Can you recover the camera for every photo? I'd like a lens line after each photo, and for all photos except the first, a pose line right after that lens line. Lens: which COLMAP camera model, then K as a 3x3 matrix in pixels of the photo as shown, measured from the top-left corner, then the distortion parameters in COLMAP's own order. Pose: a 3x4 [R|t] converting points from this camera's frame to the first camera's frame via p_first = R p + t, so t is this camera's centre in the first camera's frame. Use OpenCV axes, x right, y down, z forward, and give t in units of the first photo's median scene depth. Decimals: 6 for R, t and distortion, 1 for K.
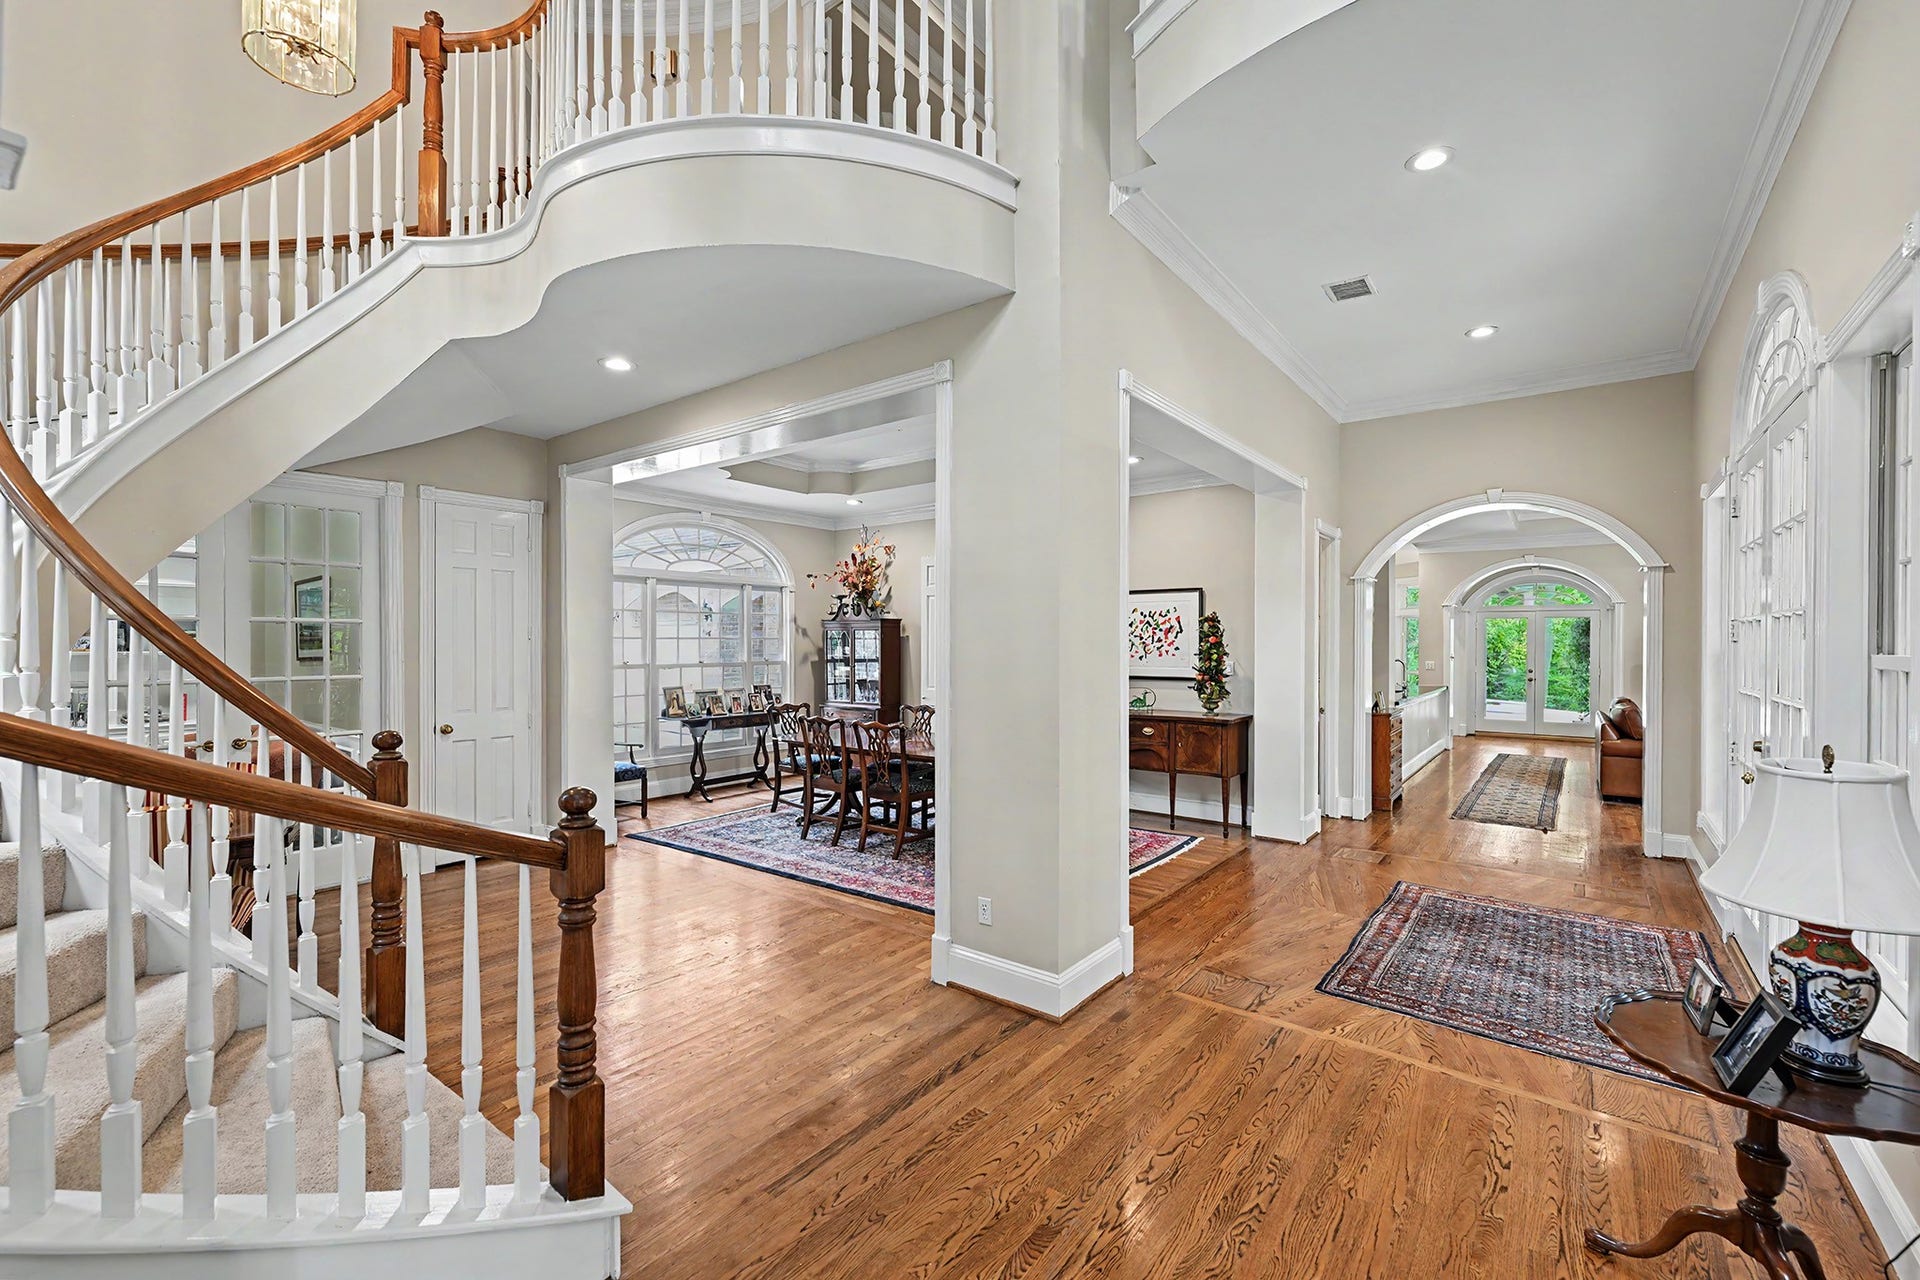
lens RADIAL K [[828.3, 0, 960.0], [0, 828.3, 640.0], [0, 0, 1]] dist [0.000619, -0.000119]
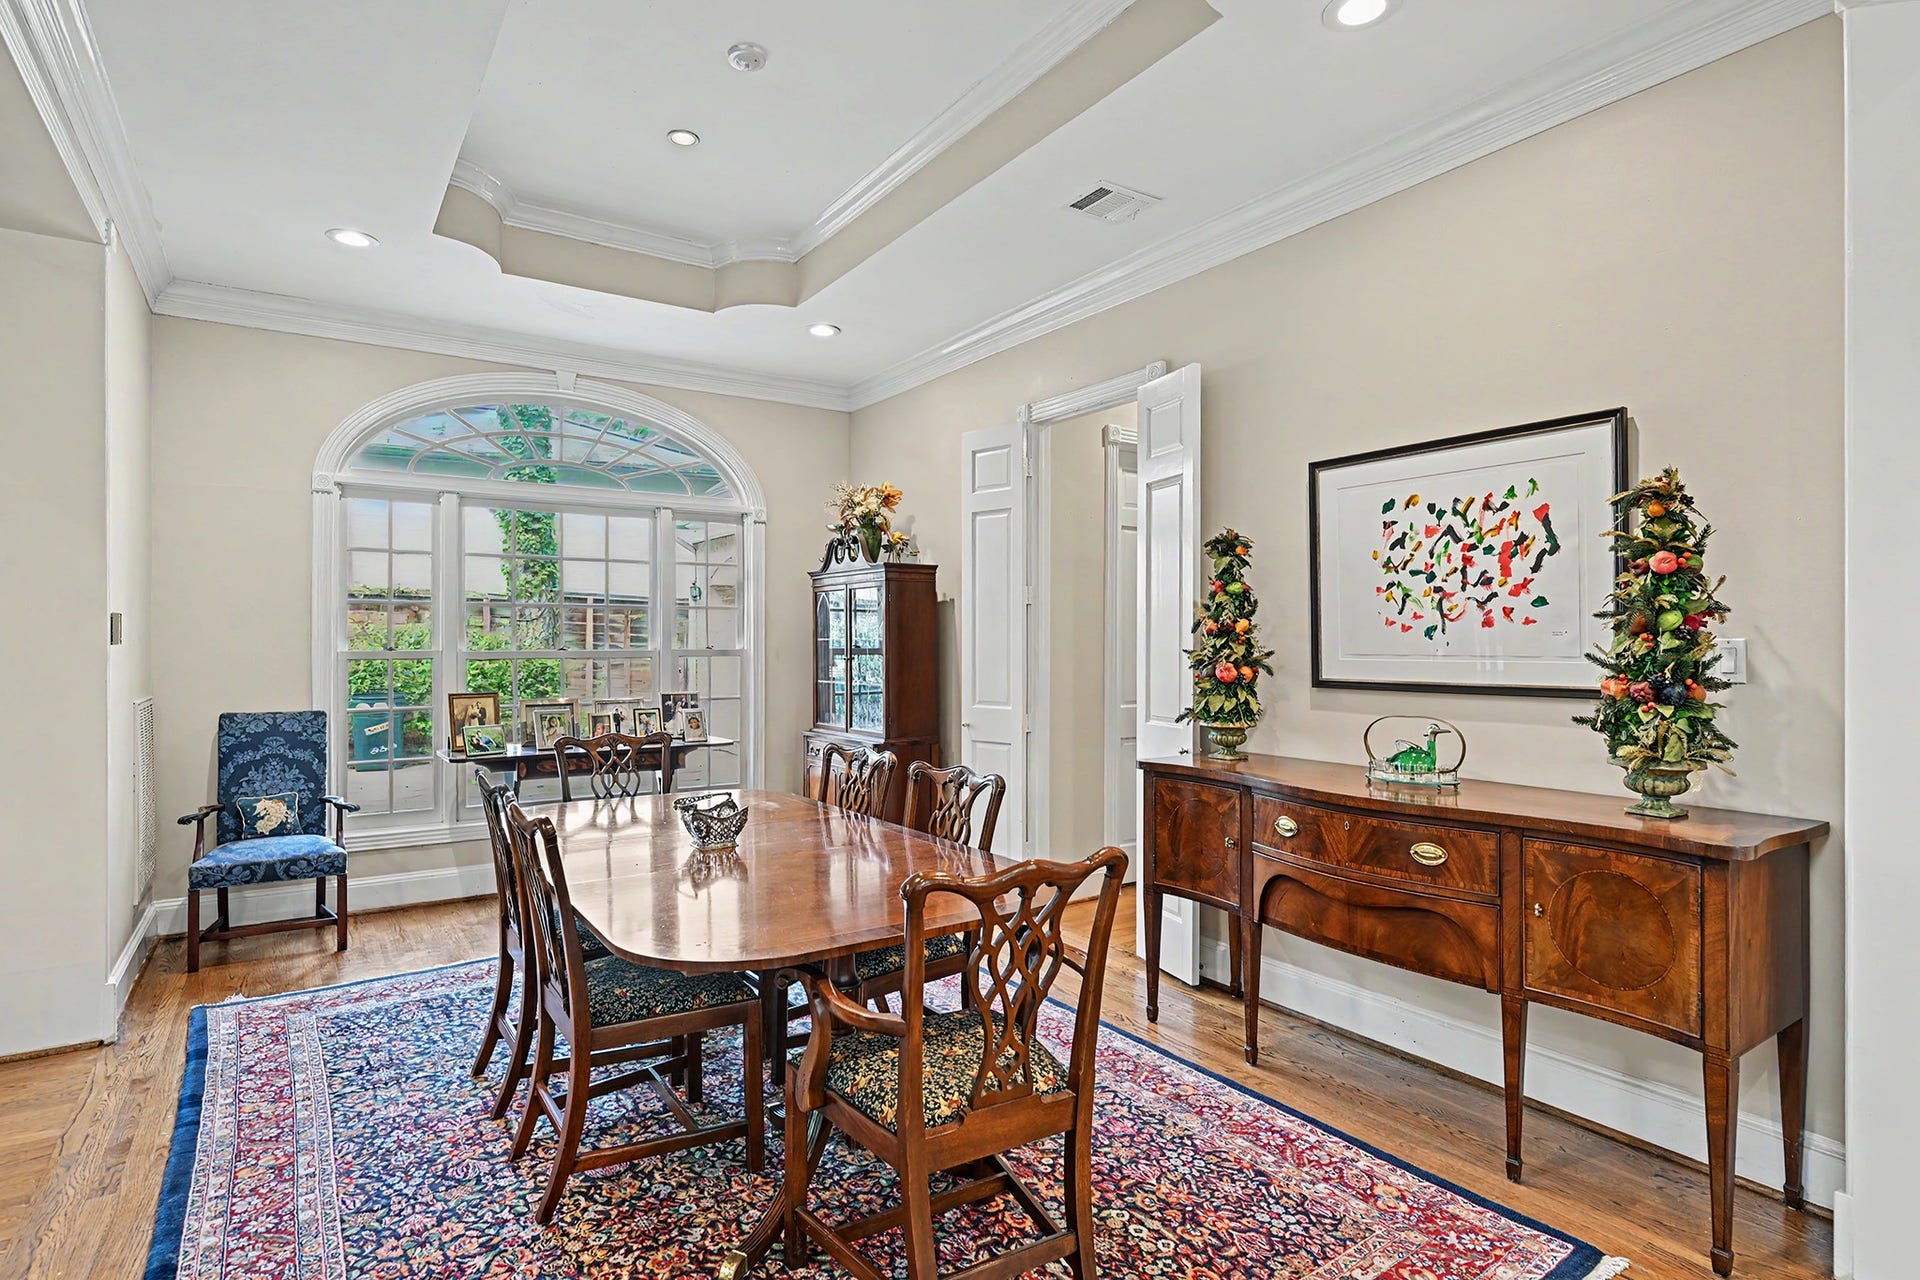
lens RADIAL K [[993.3, 0, 953.2], [0, 993.3, 635.2], [0, 0, 1]] dist [0.000992, 0.001140]
pose [[0.945184, -0.004004, -0.326515, 0.177194], [0.002752, 0.999987, -0.004297, 0.026224], [0.326528, 0.003163, 0.945182, 0.569568]]
